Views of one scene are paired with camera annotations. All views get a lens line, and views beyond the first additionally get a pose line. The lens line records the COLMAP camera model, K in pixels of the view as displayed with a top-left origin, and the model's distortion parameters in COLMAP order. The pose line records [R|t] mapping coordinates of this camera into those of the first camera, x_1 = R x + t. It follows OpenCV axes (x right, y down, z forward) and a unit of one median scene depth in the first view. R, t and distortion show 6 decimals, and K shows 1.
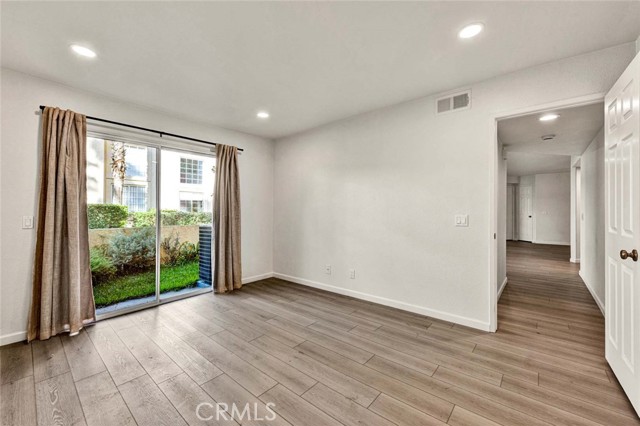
lens RADIAL K [[262.1, 0, 320.0], [0, 262.1, 213.0], [0, 0, 1]] dist [0.000186, 0.000247]
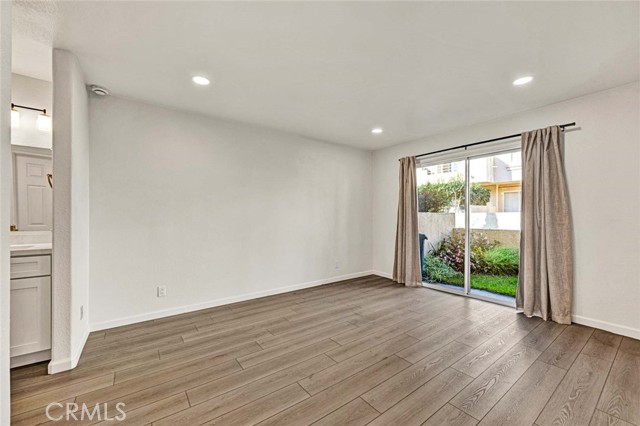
lens RADIAL K [[254.6, 0, 327.8], [0, 254.6, 216.1], [0, 0, 1]] dist [0.001394, 0.000211]
pose [[-0.219206, 0.002853, -0.975674, 0.706629], [-0.002247, 0.999992, 0.003429, -0.005341], [0.975676, 0.002944, -0.219198, 0.771526]]
